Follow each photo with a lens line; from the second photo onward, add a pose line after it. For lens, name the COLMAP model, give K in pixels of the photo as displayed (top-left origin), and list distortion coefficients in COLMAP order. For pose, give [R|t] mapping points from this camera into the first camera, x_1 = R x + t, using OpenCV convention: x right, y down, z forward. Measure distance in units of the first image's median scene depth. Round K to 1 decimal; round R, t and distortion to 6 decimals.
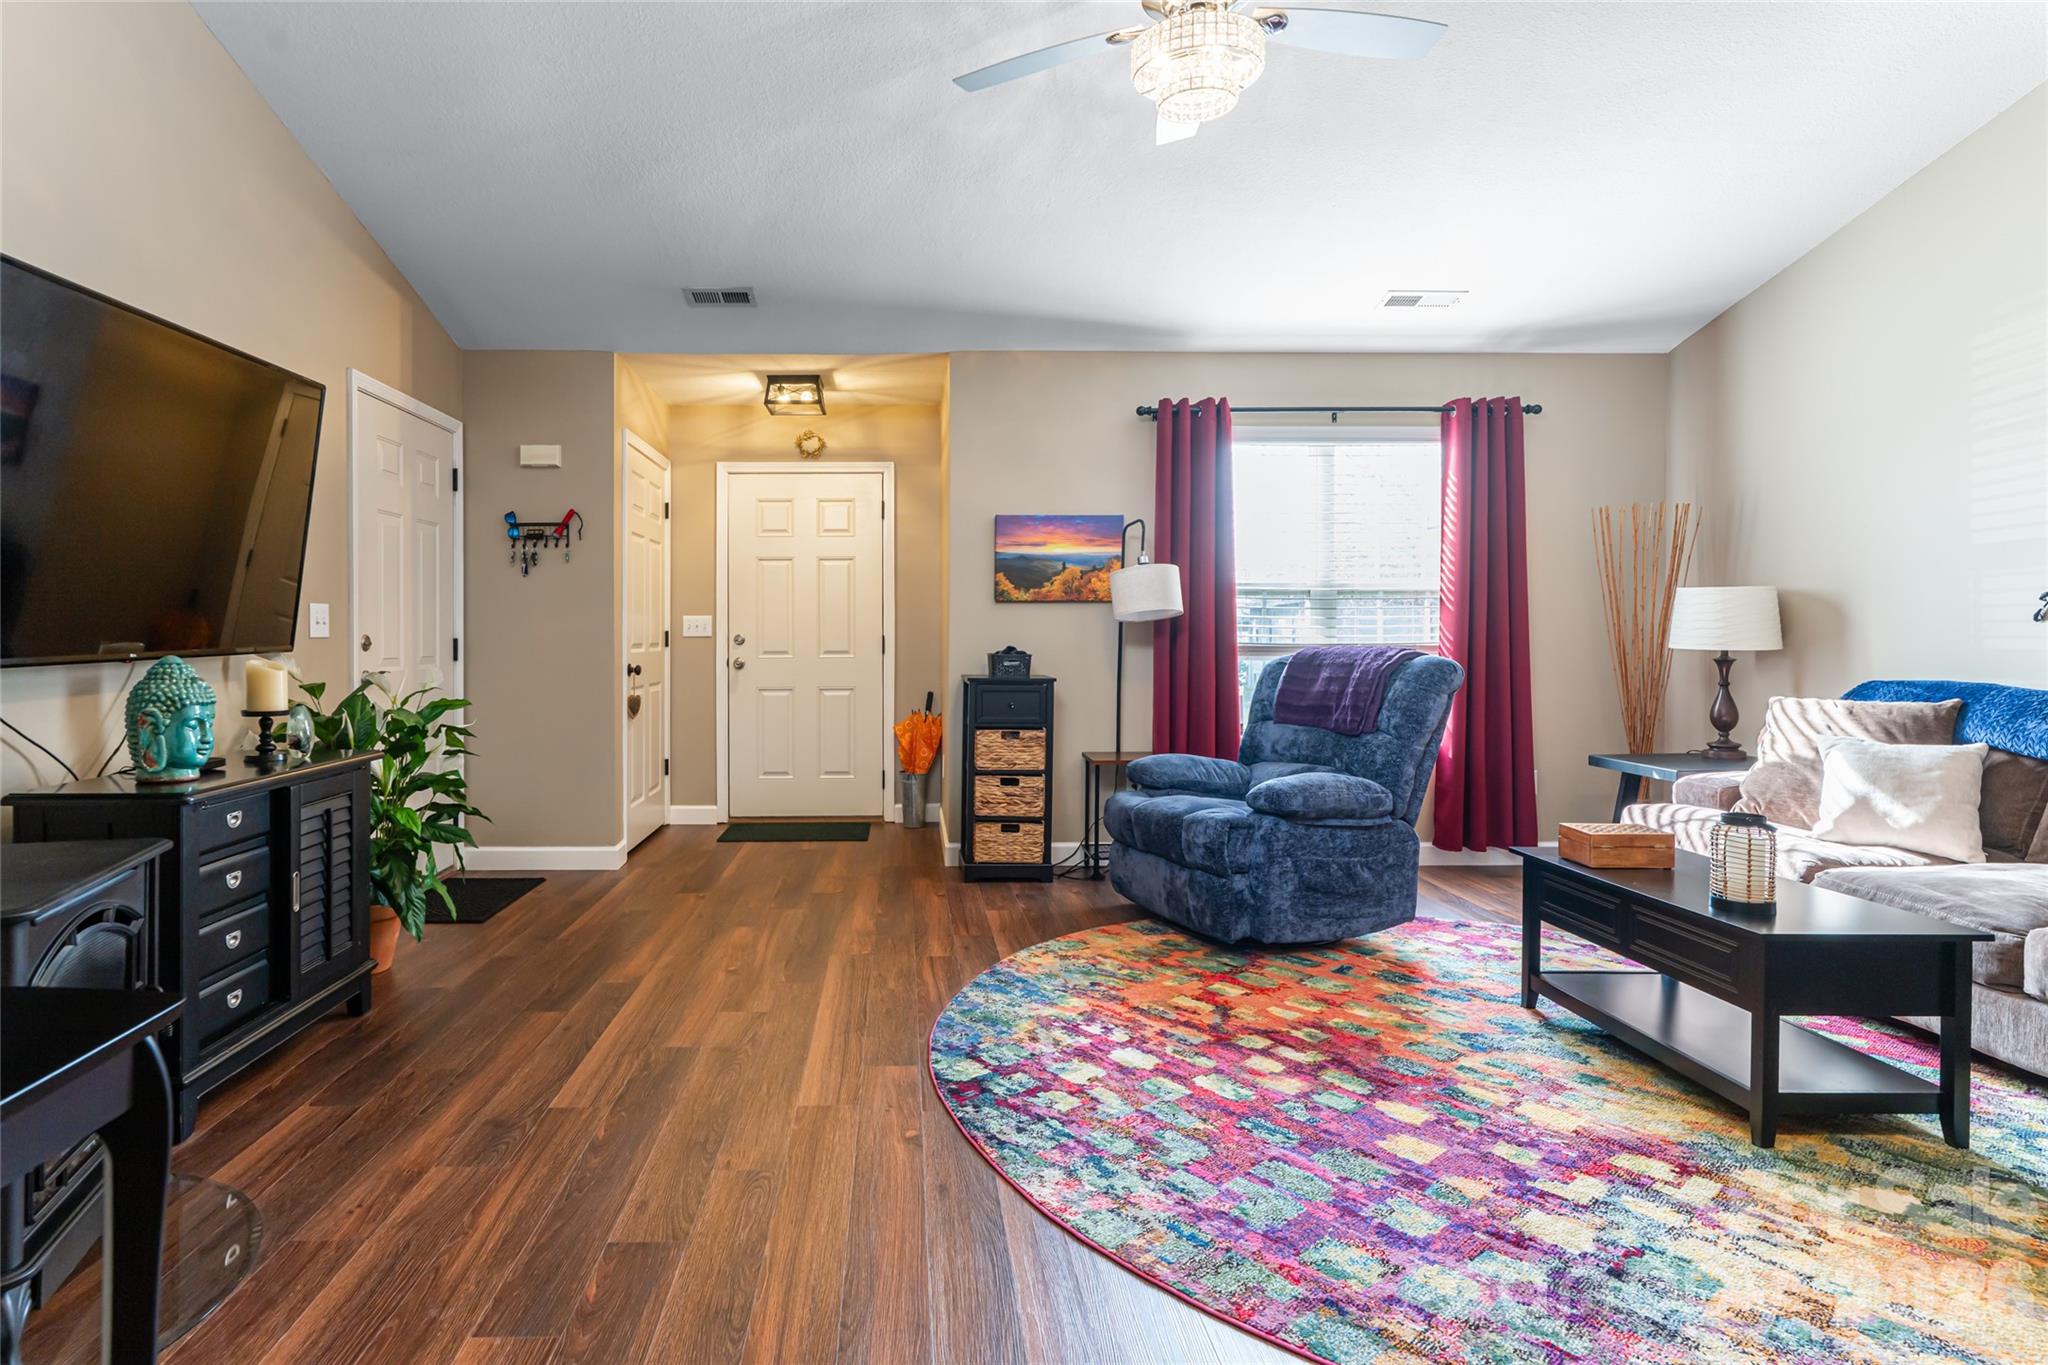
lens RADIAL K [[1053.8, 0, 942.9], [0, 1053.8, 643.8], [0, 0, 1]] dist [-0.006113, 0.001246]
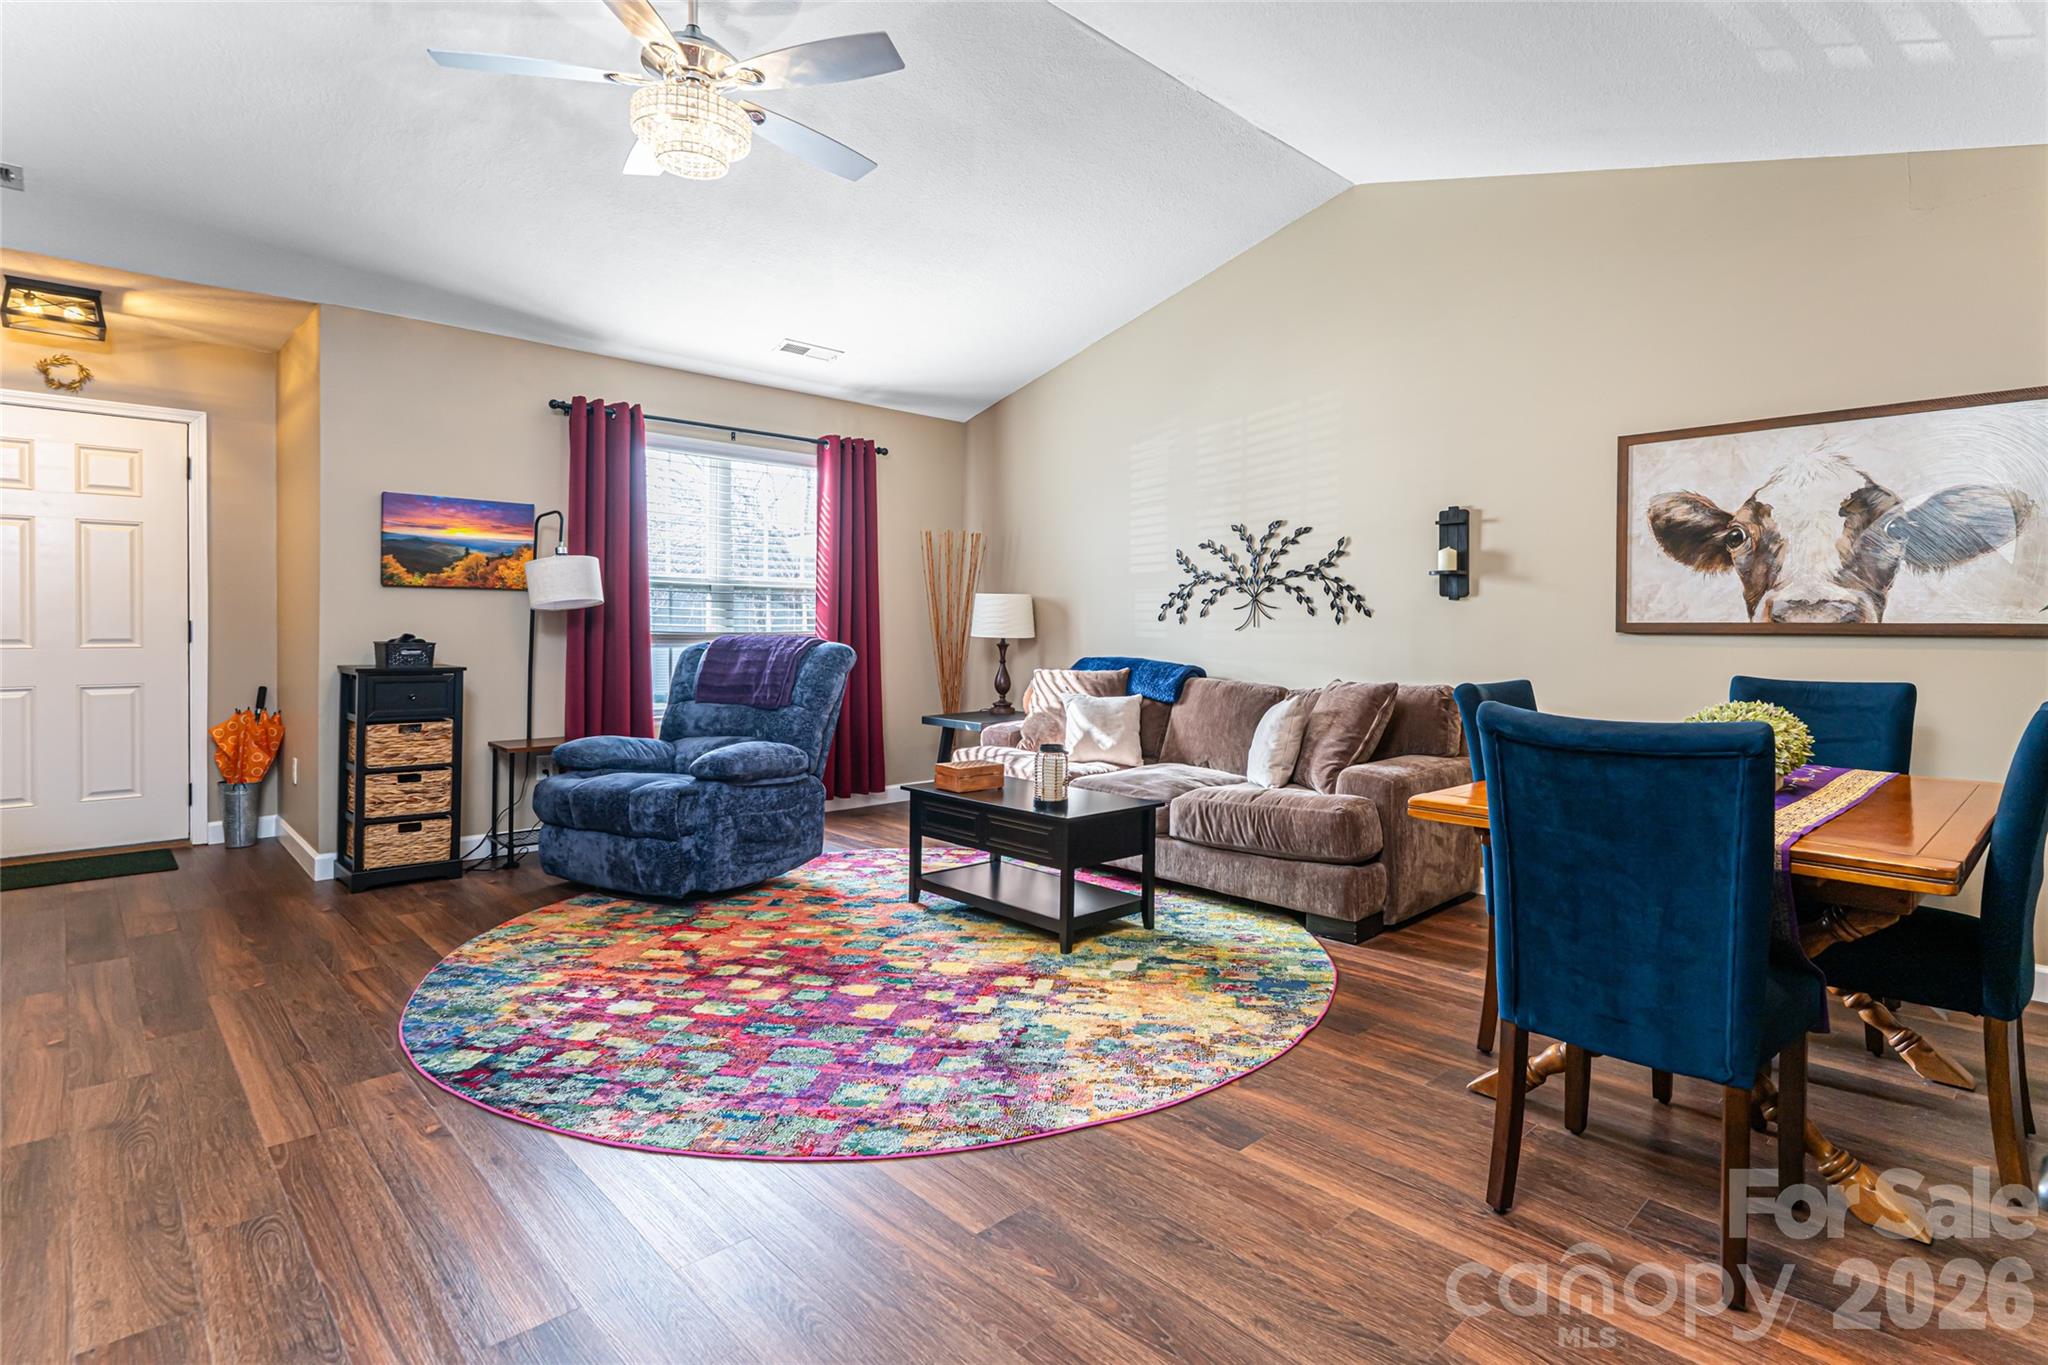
lens RADIAL K [[984.4, 0, 1049.4], [0, 984.4, 636.4], [0, 0, 1]] dist [-0.002337, 0.000004]
pose [[0.738871, 0.000381, 0.673847, -0.155279], [-0.003813, 0.999986, 0.003615, -0.001494], [-0.673836, -0.005241, 0.738862, -0.048056]]
